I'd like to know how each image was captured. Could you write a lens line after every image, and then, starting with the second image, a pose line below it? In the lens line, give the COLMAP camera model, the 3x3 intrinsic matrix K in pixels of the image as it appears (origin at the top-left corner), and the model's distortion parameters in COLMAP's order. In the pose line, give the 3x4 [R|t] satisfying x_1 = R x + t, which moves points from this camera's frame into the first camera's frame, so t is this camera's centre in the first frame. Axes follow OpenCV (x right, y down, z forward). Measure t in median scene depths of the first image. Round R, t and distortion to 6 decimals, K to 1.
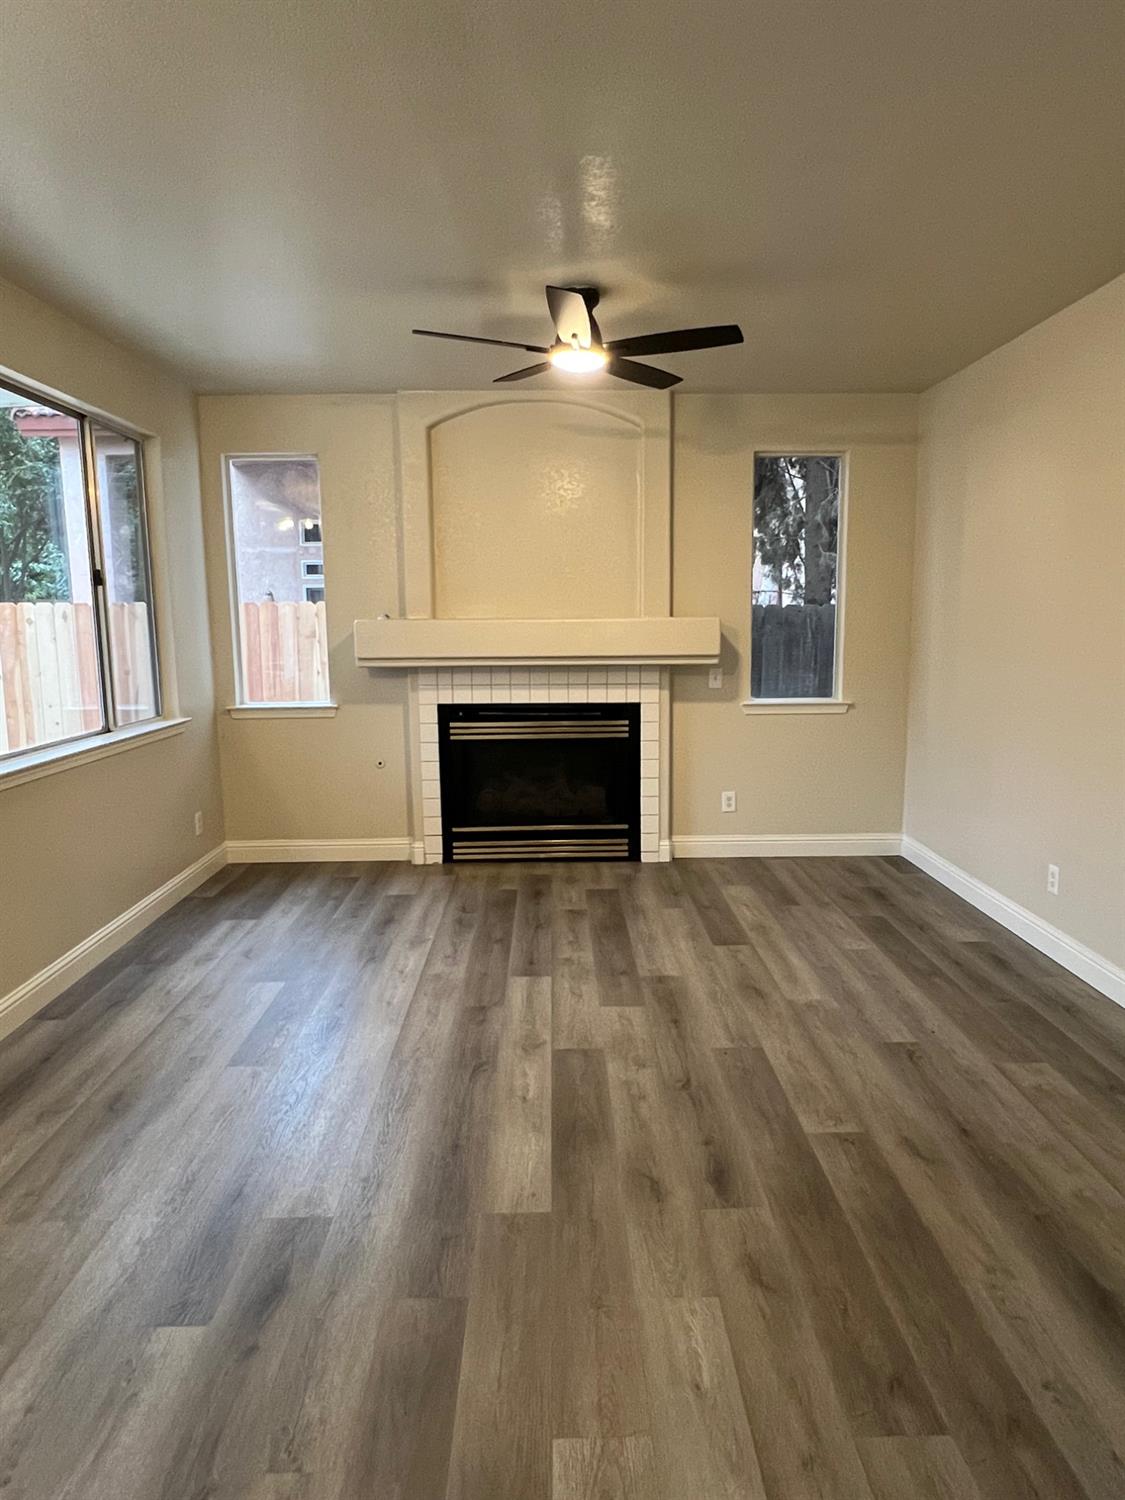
lens RADIAL K [[930.4, 0, 567.1], [0, 930.4, 747.2], [0, 0, 1]] dist [-0.001665, -0.005136]
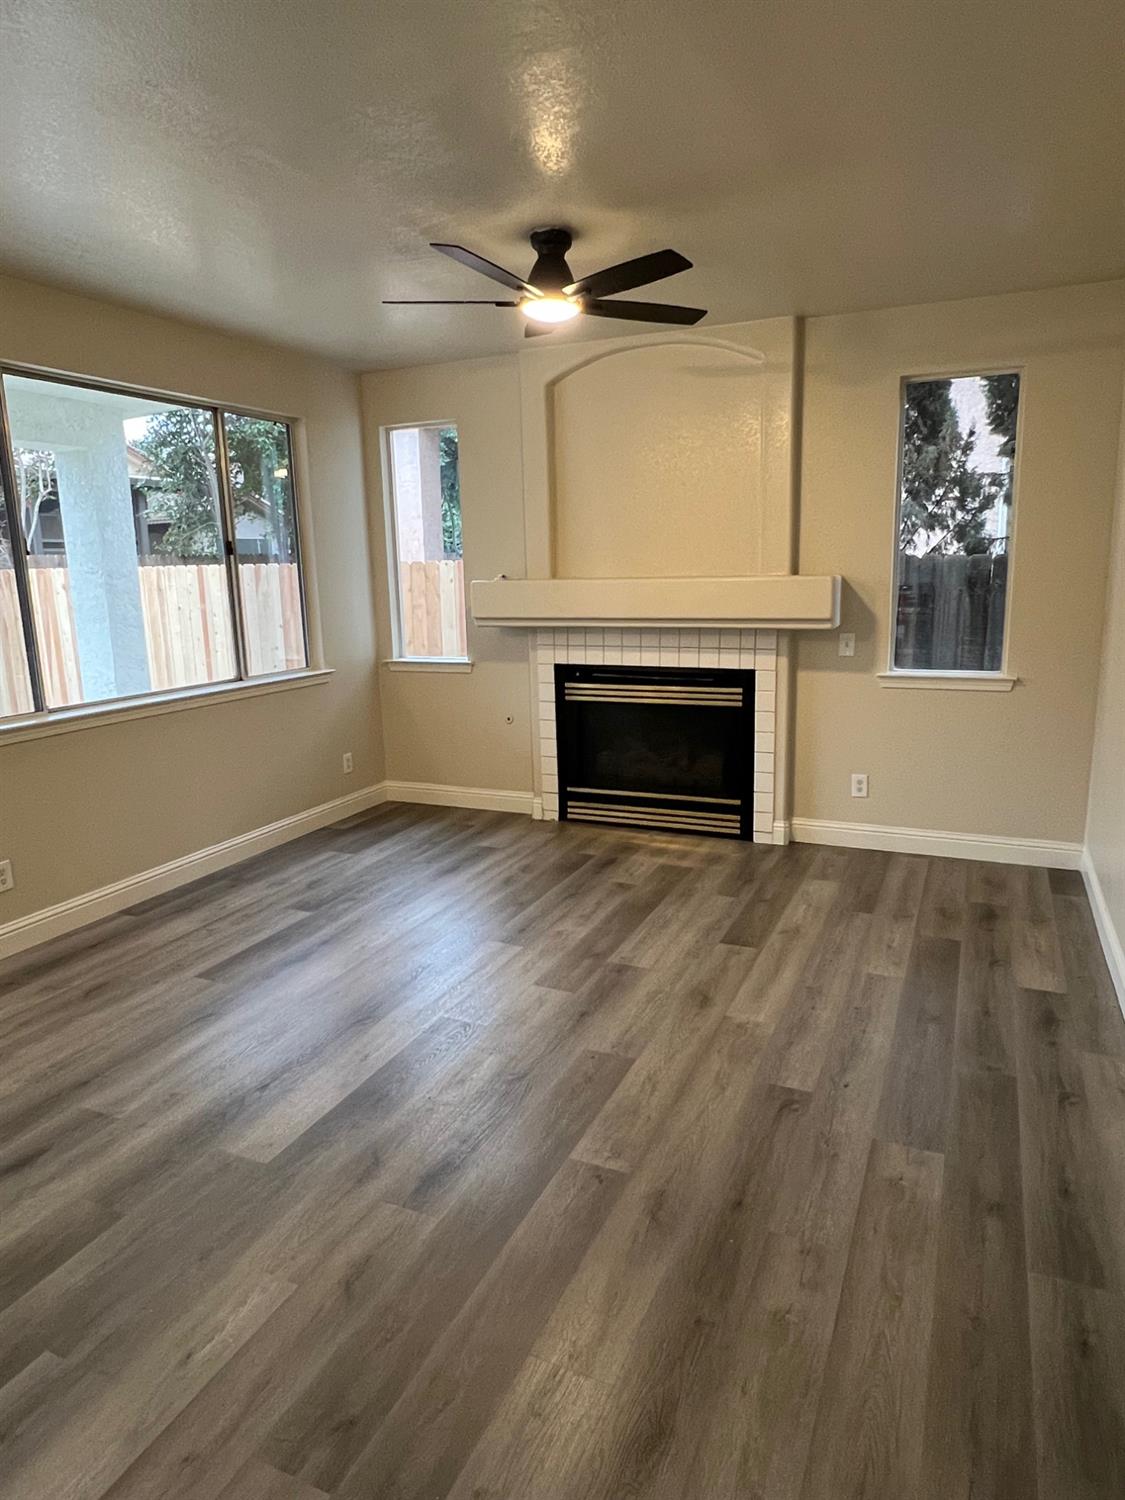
lens RADIAL K [[930.4, 0, 567.1], [0, 930.4, 747.2], [0, 0, 1]] dist [-0.001665, -0.005136]
pose [[0.902341, 0.071581, -0.425038, 0.308573], [-0.046116, 0.996486, 0.069916, -0.027462], [0.428549, -0.043487, 0.902471, 0.092538]]
